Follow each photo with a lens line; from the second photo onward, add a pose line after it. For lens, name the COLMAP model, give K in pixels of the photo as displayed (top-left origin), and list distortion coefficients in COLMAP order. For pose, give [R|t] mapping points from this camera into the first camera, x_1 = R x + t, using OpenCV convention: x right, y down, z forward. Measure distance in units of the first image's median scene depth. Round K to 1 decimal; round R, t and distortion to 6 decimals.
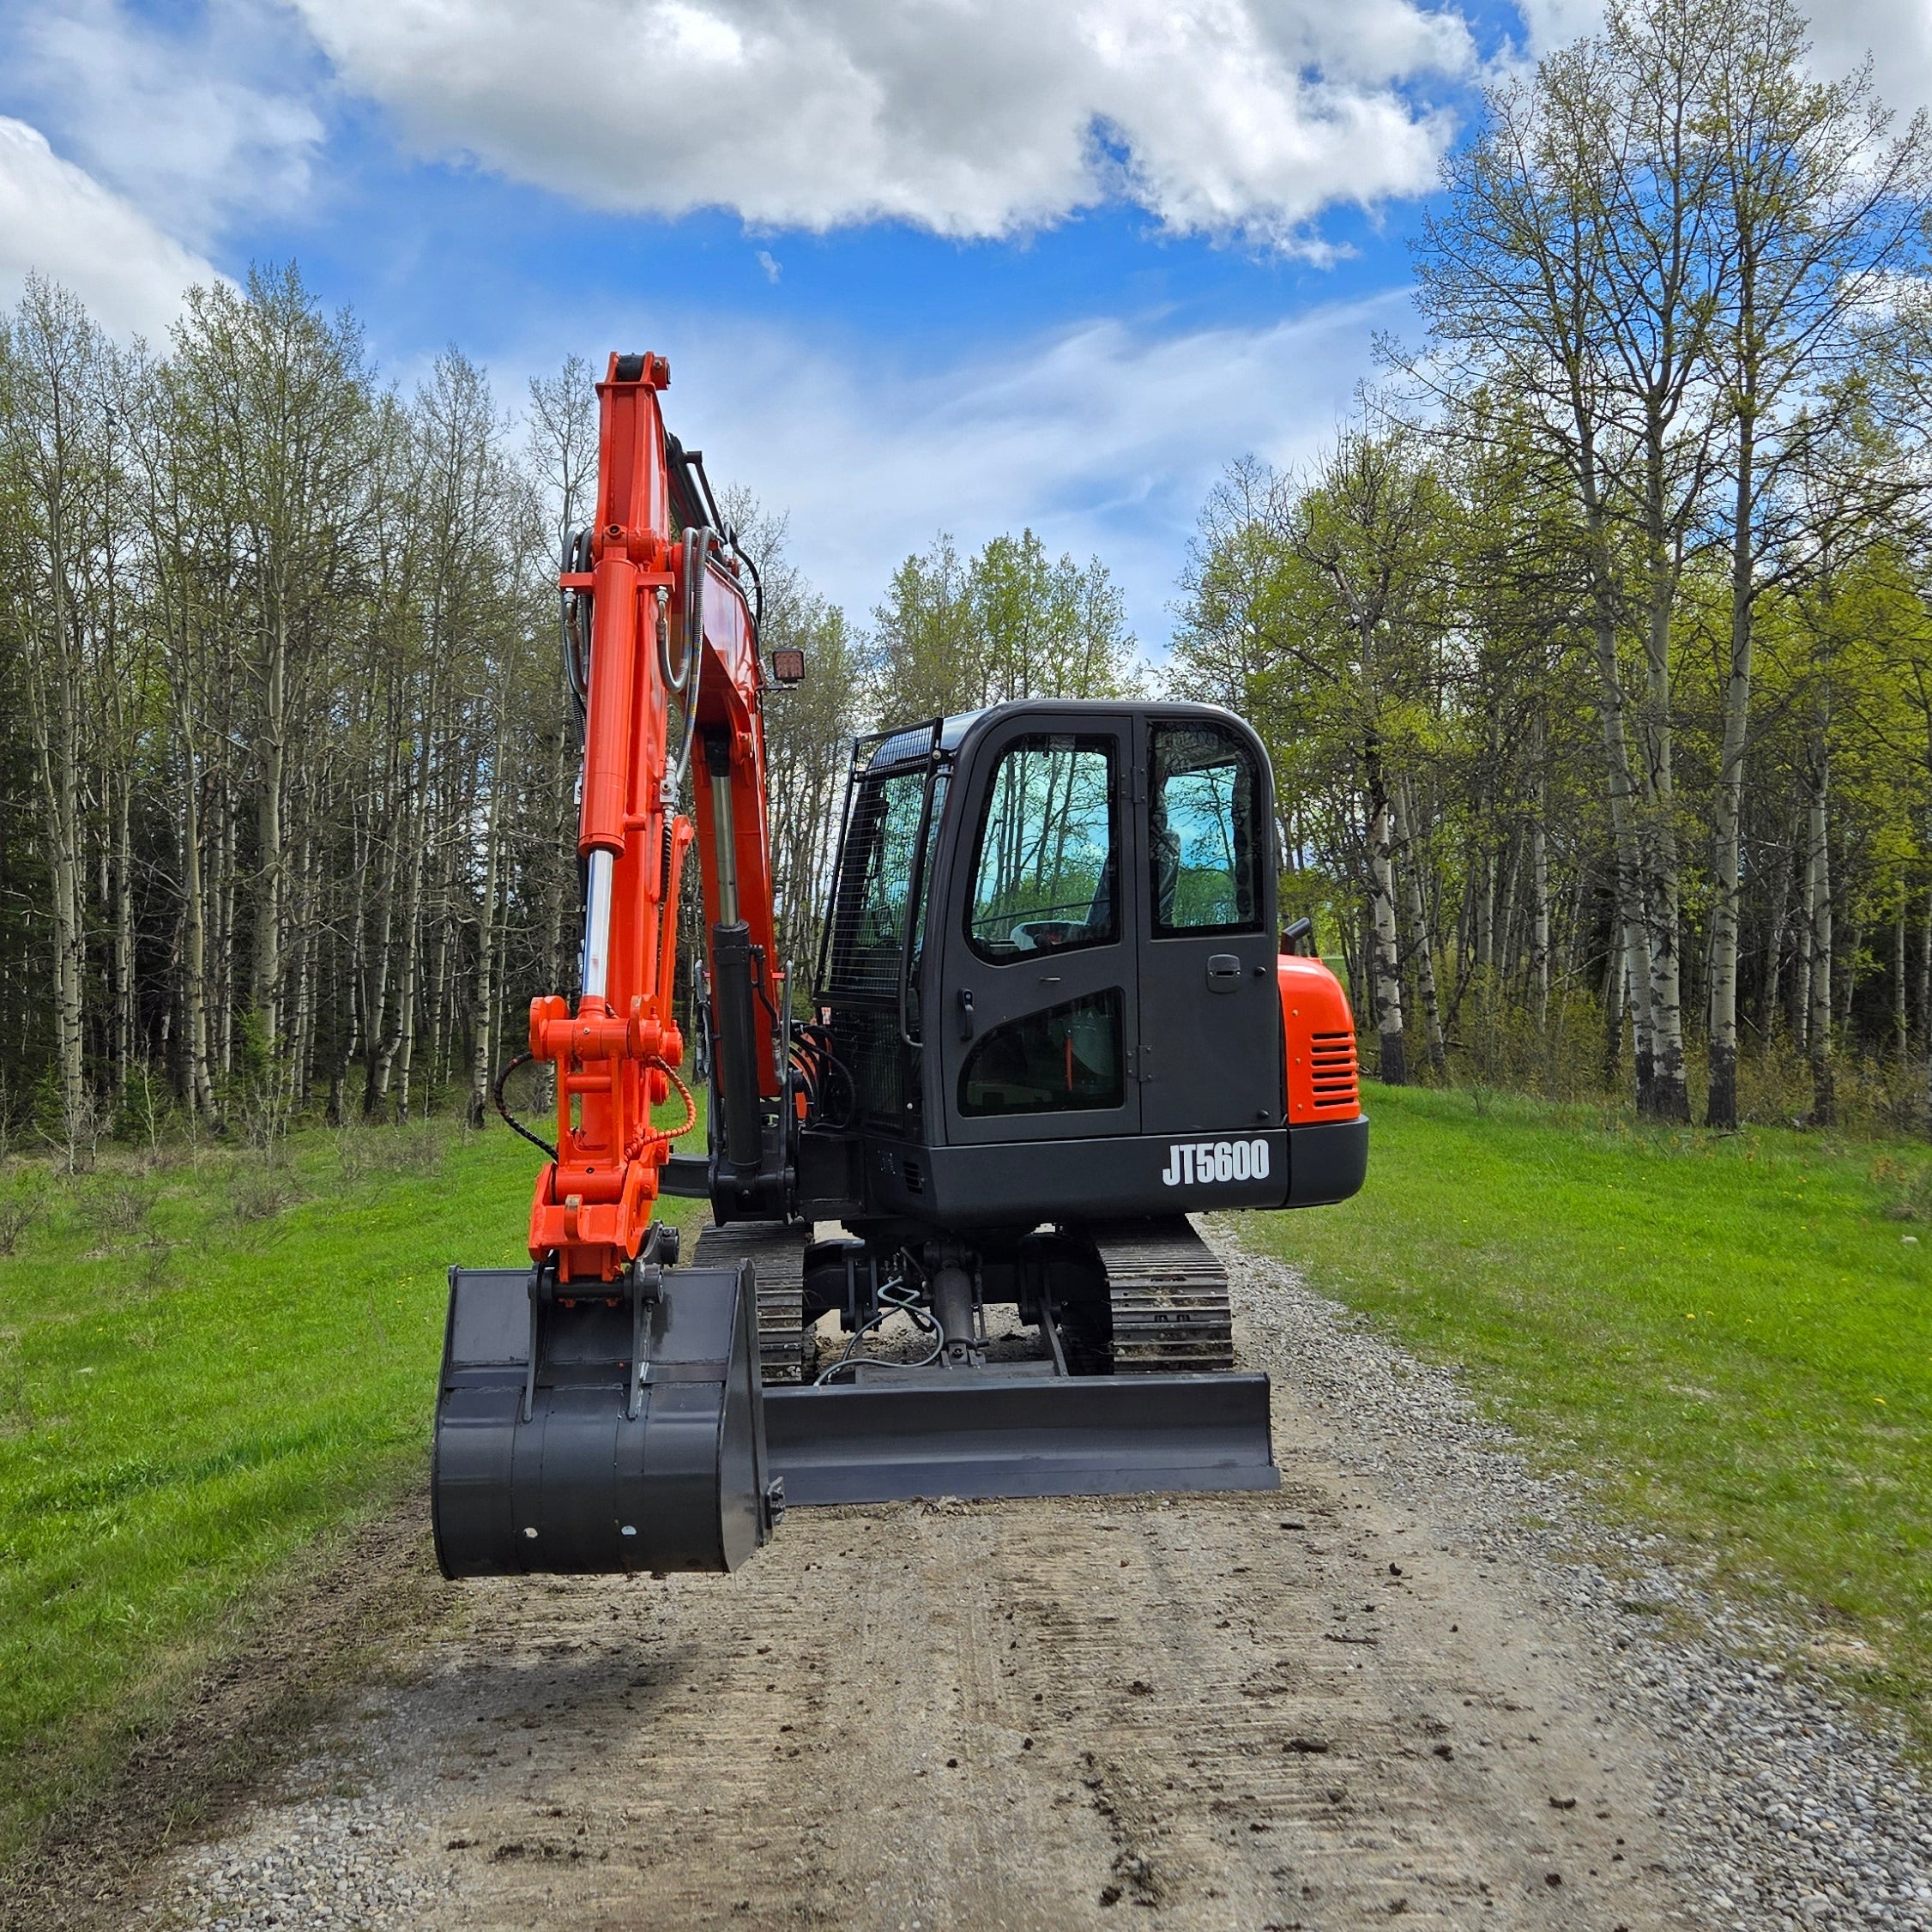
lens RADIAL K [[2292.2, 0, 968.1], [0, 2292.2, 943.4], [0, 0, 1]] dist [0.073232, 0.000000]
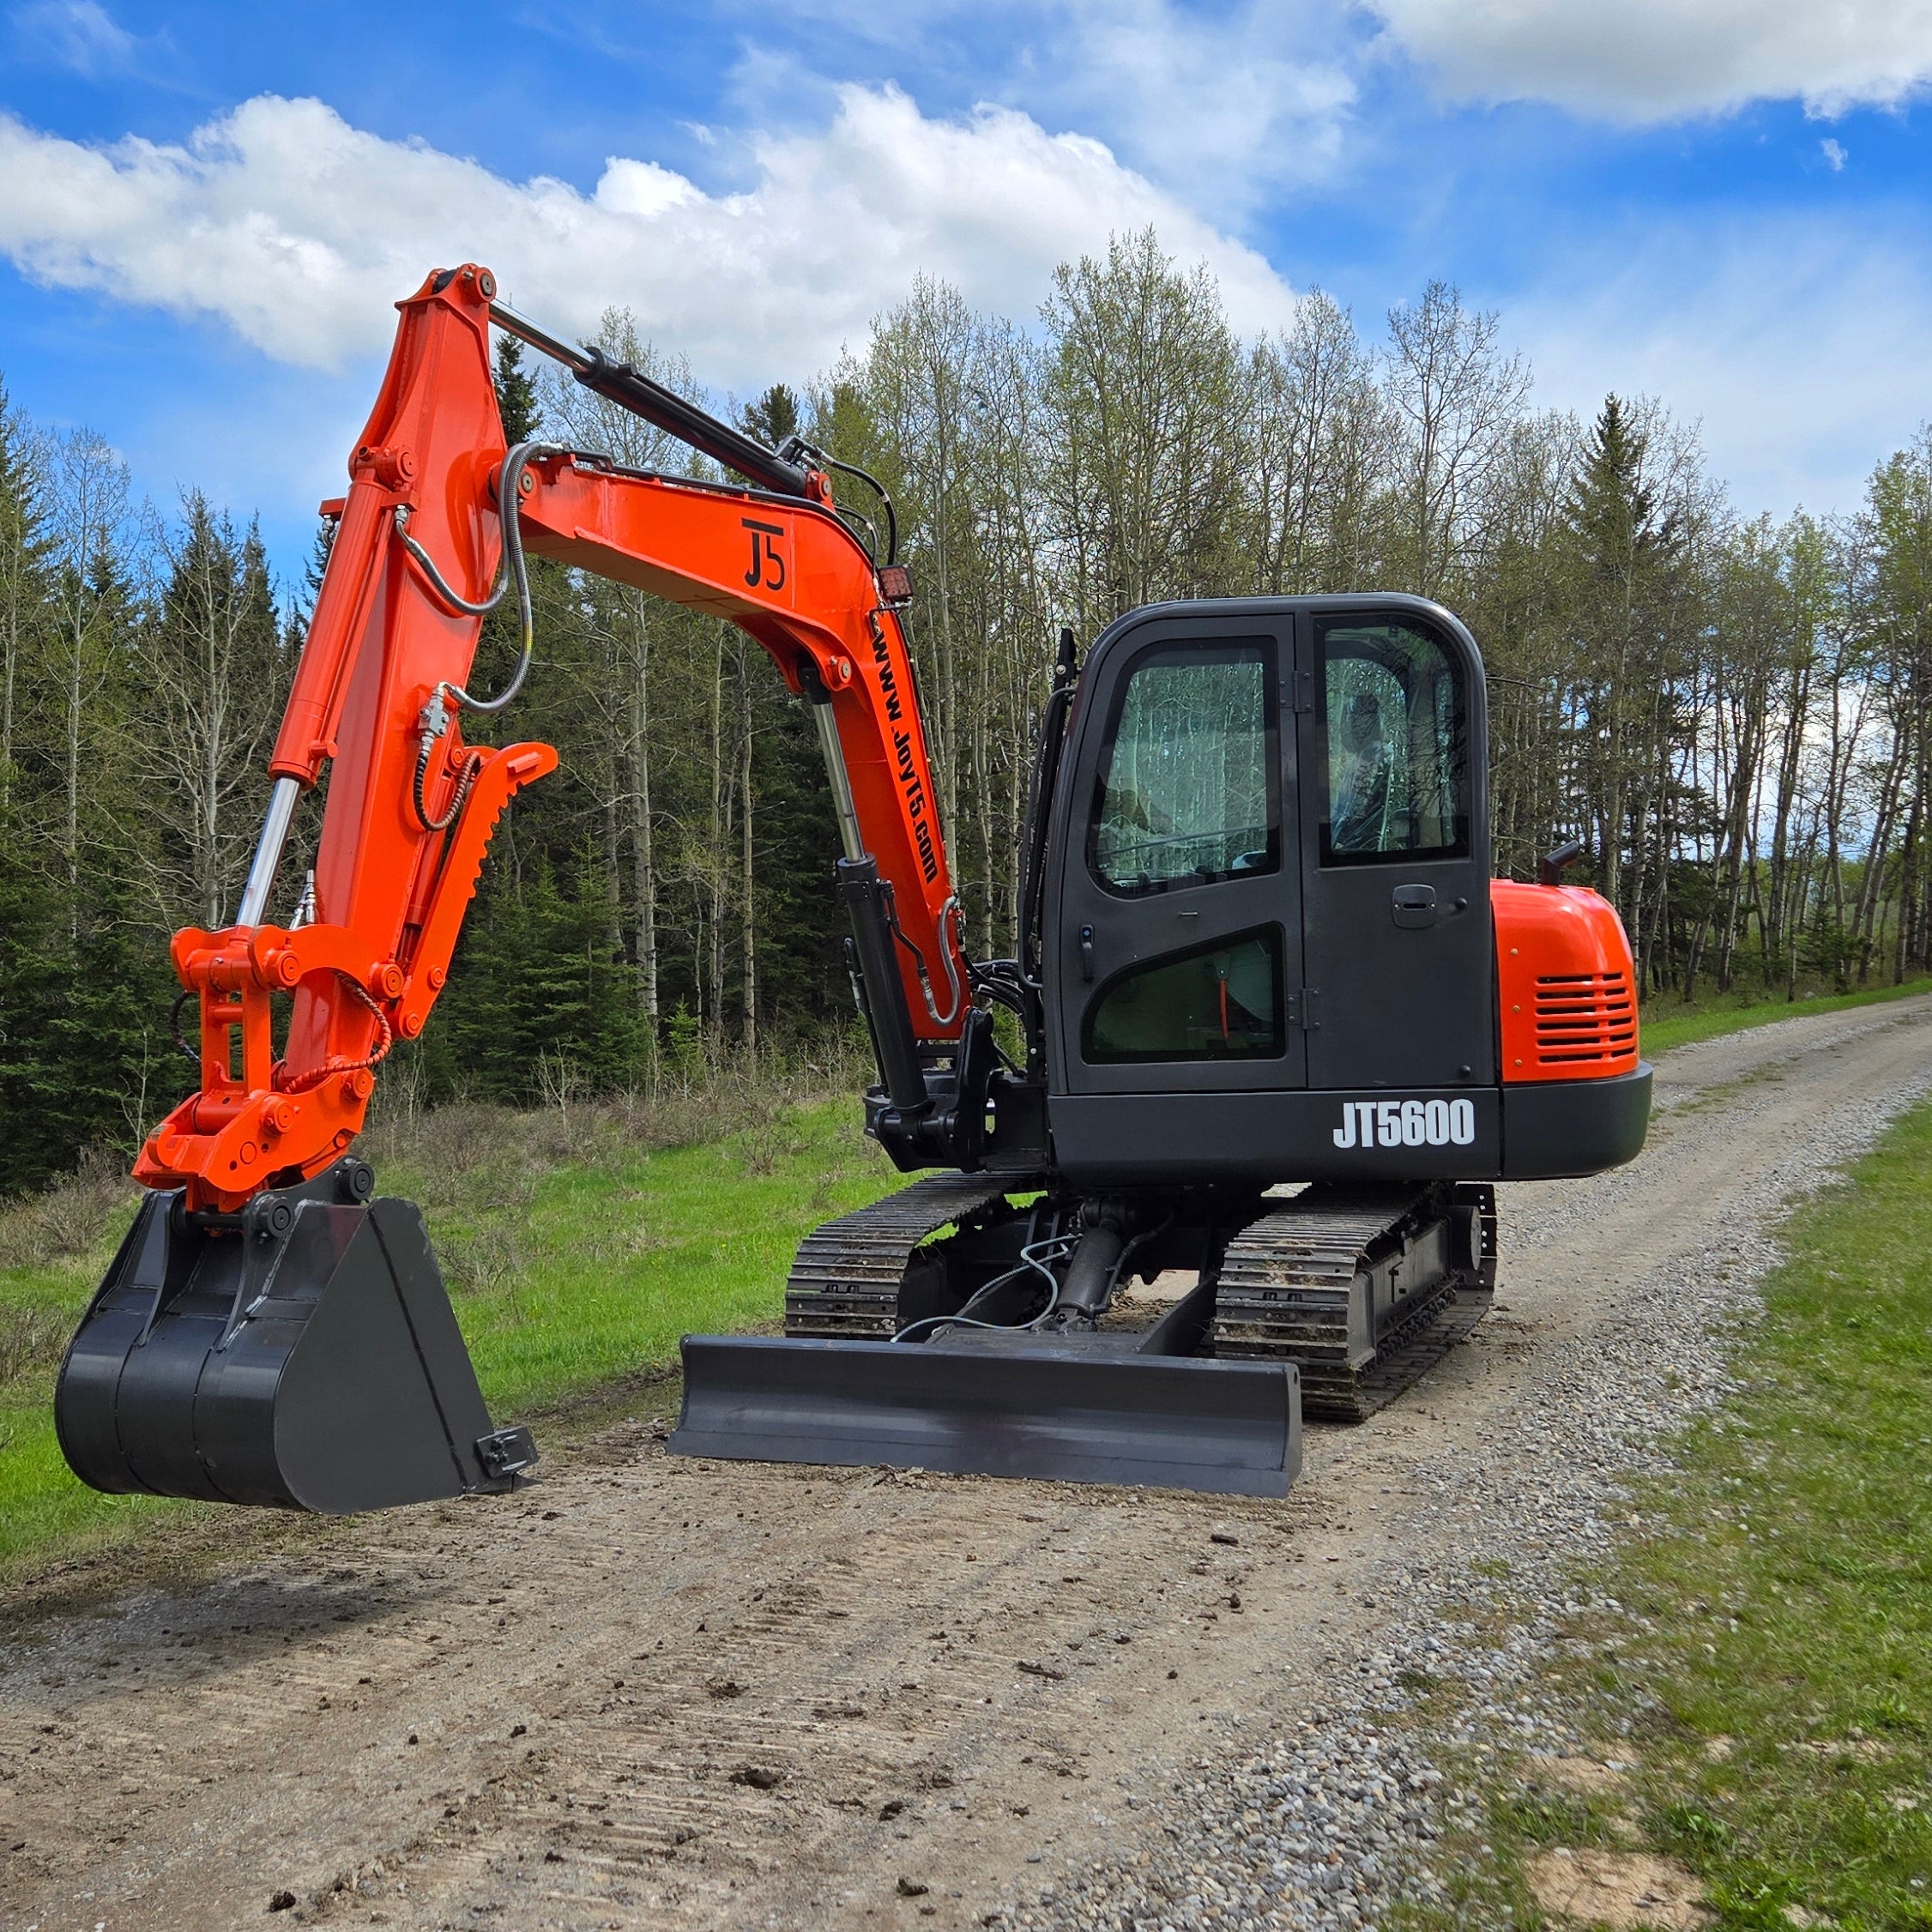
lens RADIAL K [[2292.2, 0, 936.2], [0, 2292.2, 961.4], [0, 0, 1]] dist [0.073232, 0.000000]
pose [[0.900569, 0.003392, -0.434700, 0.266193], [0.009529, 0.999575, 0.027542, 0.006740], [0.434609, -0.028946, 0.900154, 0.114440]]
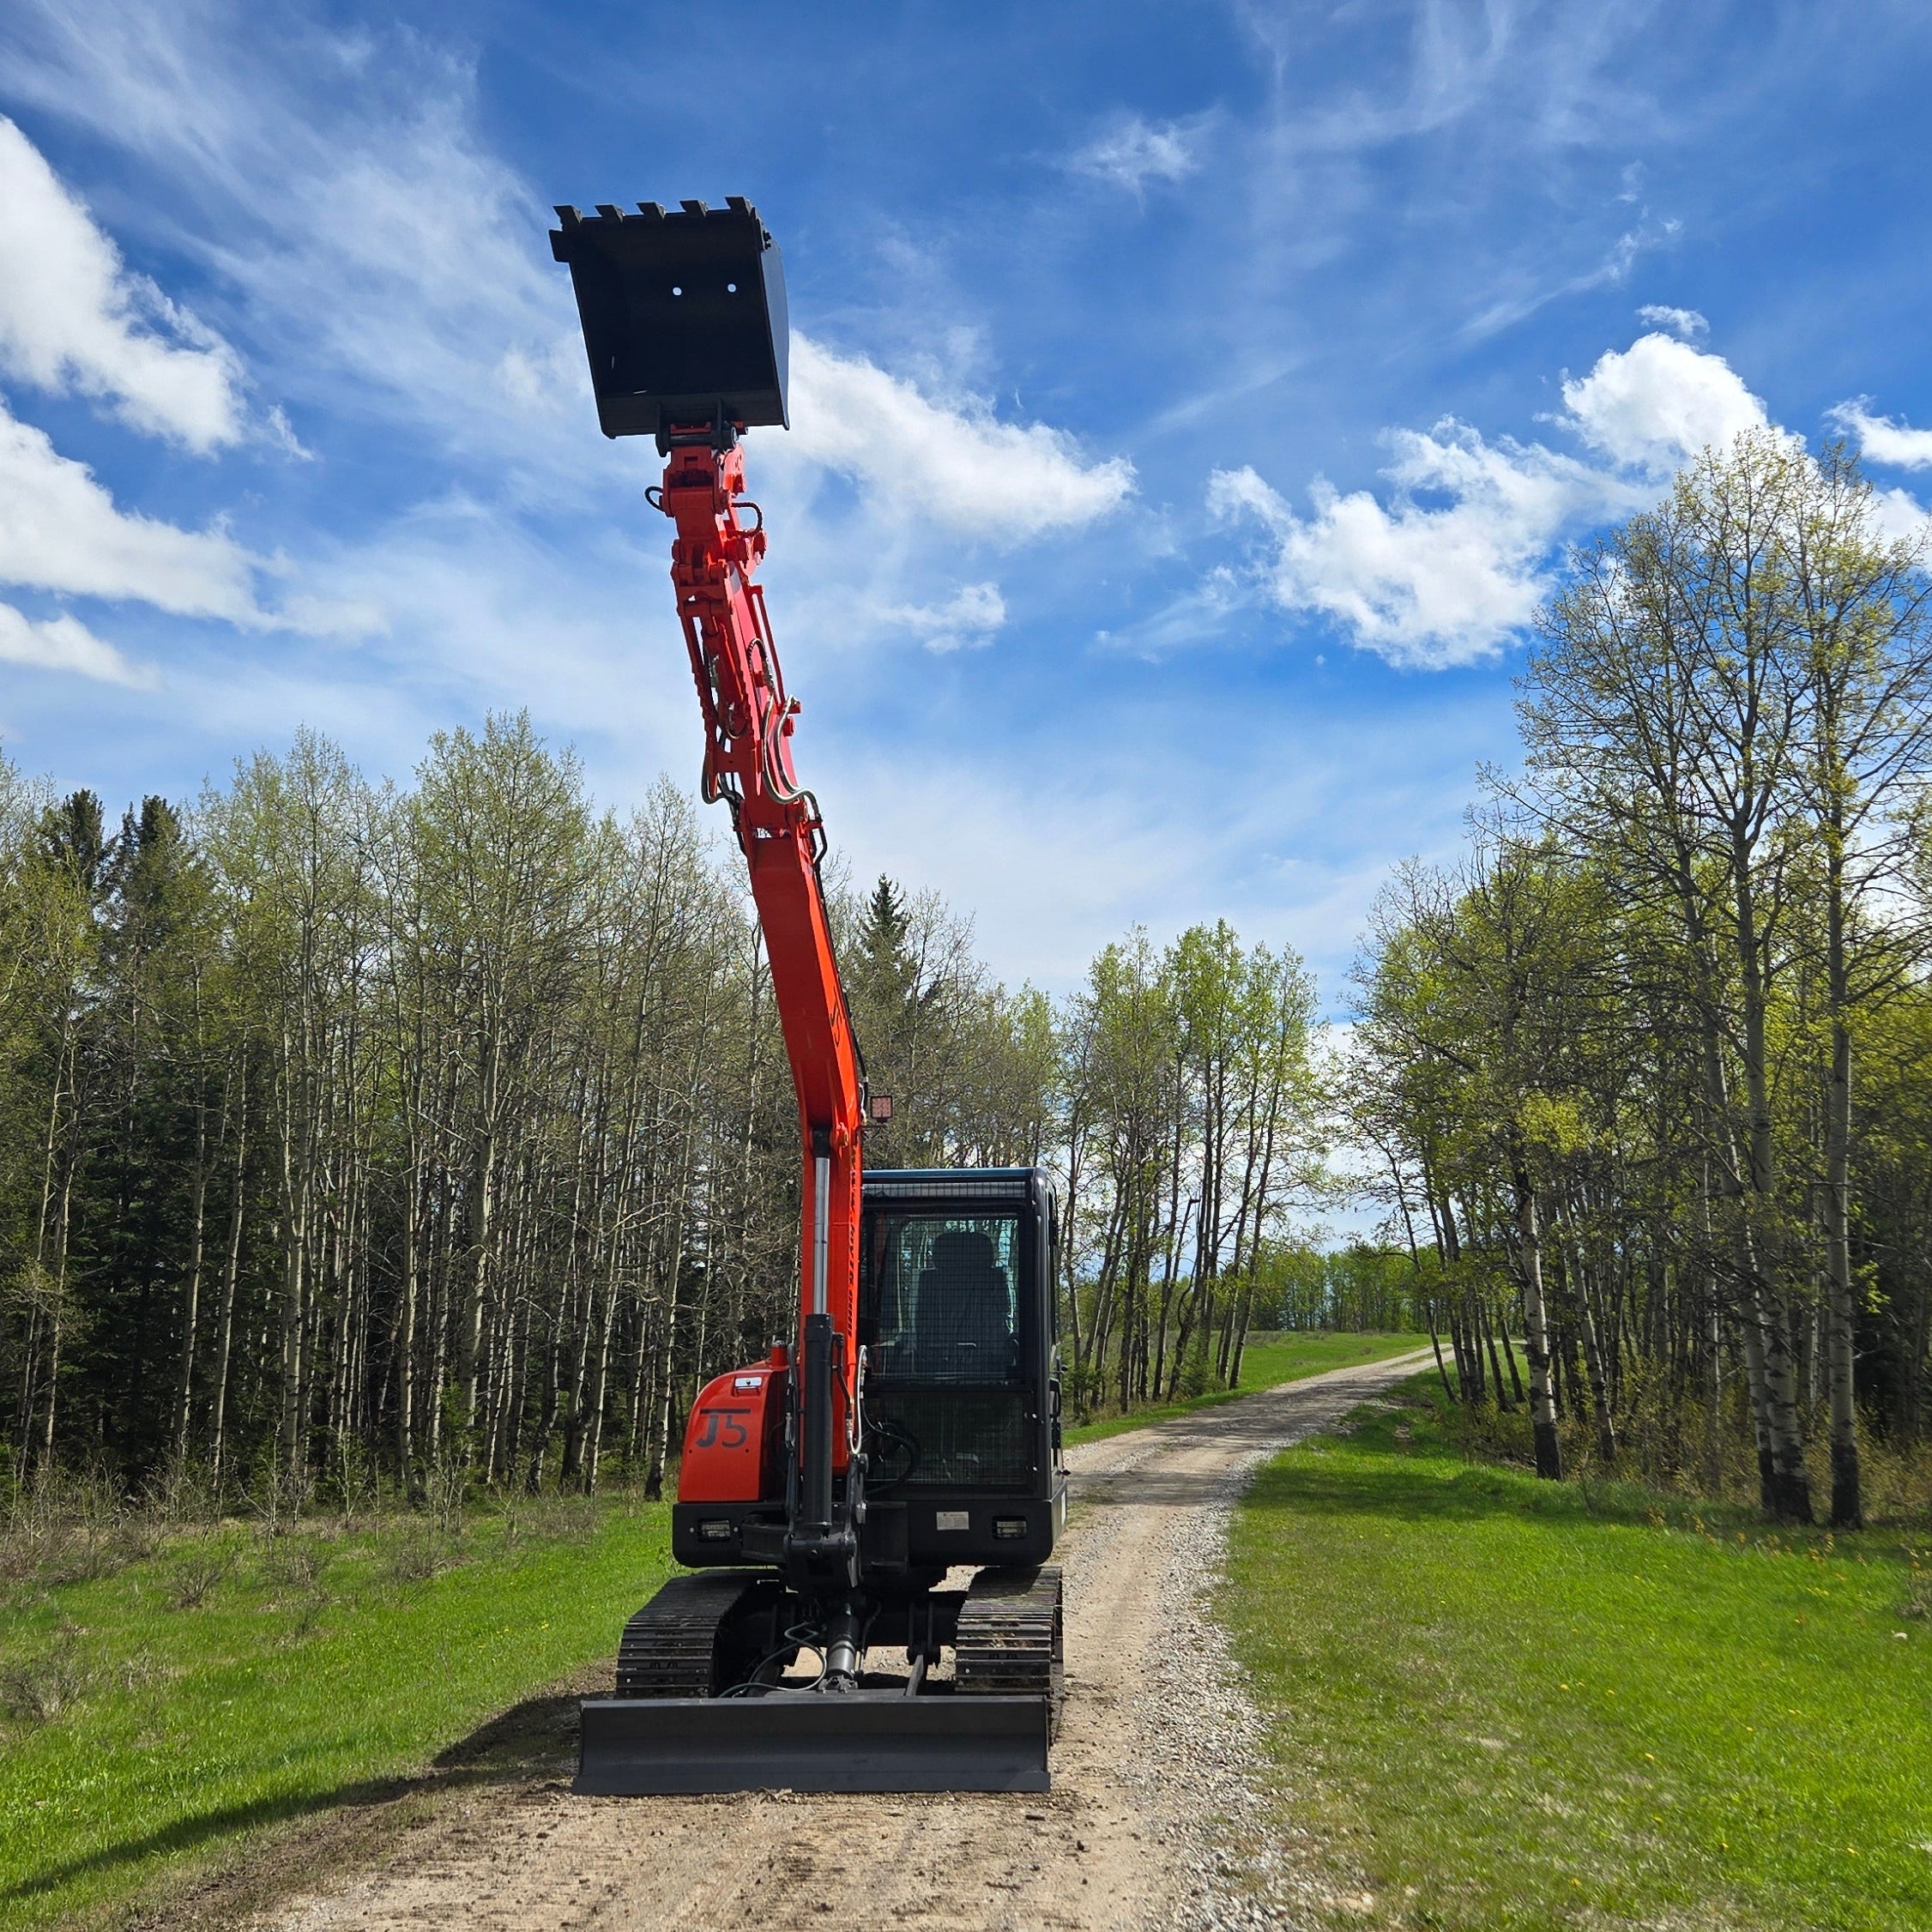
lens RADIAL K [[2292.2, 0, 953.7], [0, 2292.2, 960.0], [0, 0, 1]] dist [0.073232, 0.000000]
pose [[0.993918, -0.005301, -0.109997, 0.153110], [-0.011672, 0.988144, -0.153086, -0.014871], [0.109504, 0.153439, 0.982072, -0.225983]]
